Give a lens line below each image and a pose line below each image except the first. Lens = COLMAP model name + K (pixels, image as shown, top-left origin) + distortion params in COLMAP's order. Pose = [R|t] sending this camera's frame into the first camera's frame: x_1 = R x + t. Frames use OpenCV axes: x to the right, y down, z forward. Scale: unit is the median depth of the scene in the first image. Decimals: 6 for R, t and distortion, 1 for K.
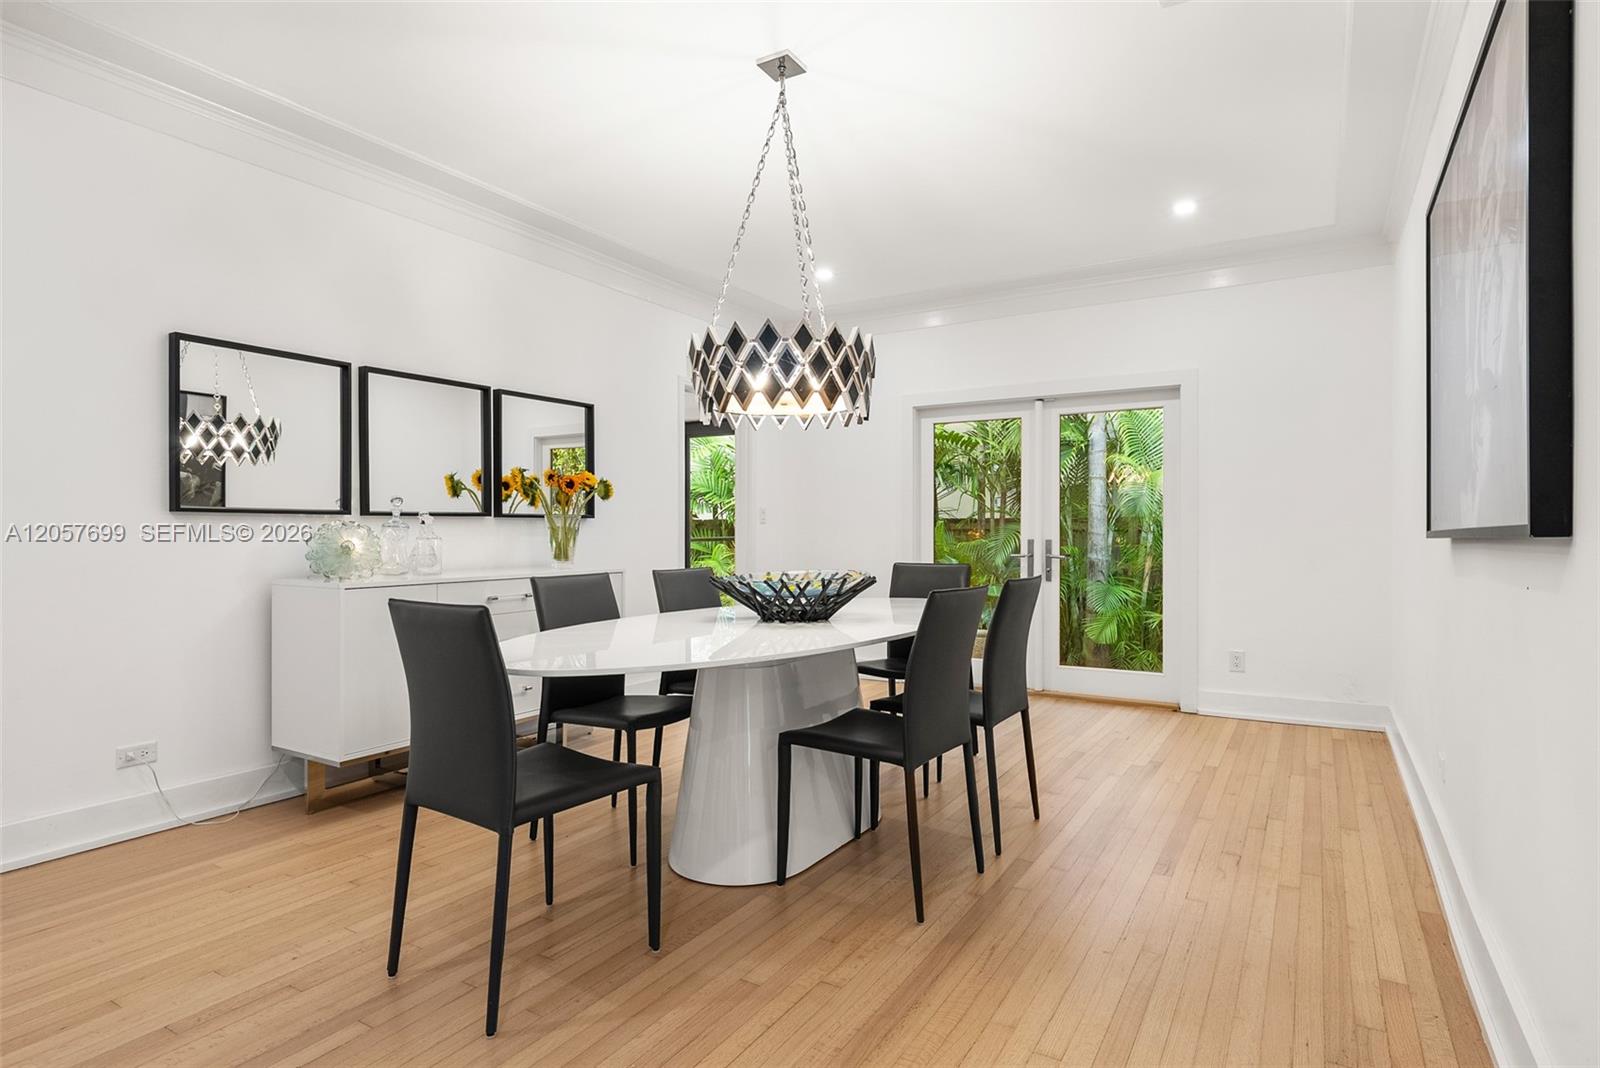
lens RADIAL K [[837.7, 0, 799.4], [0, 837.7, 534.0], [0, 0, 1]] dist [0.000444, 0.000019]
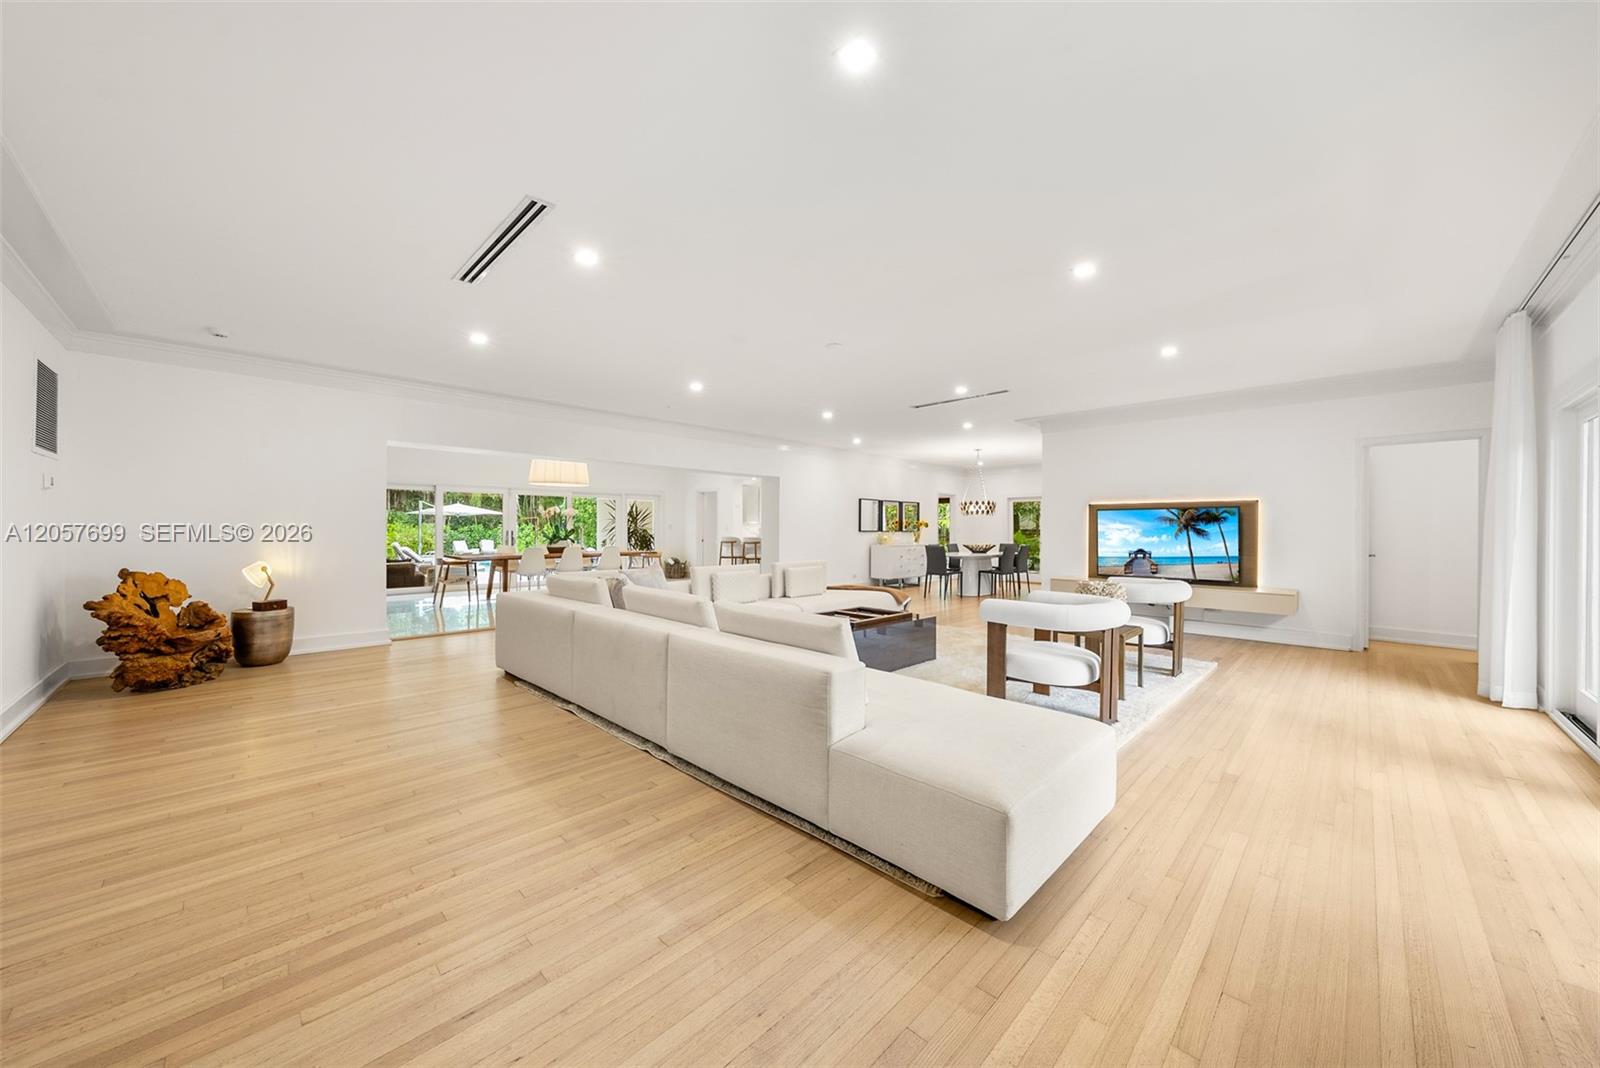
lens RADIAL K [[563.9, 0, 801.8], [0, 563.9, 529.7], [0, 0, 1]] dist [0.000363, 0.000002]
pose [[0.973683, 0.013744, -0.227490, -0.264746], [-0.013795, 0.999904, 0.001367, -0.032720], [0.227487, 0.001807, 0.973780, -2.469287]]
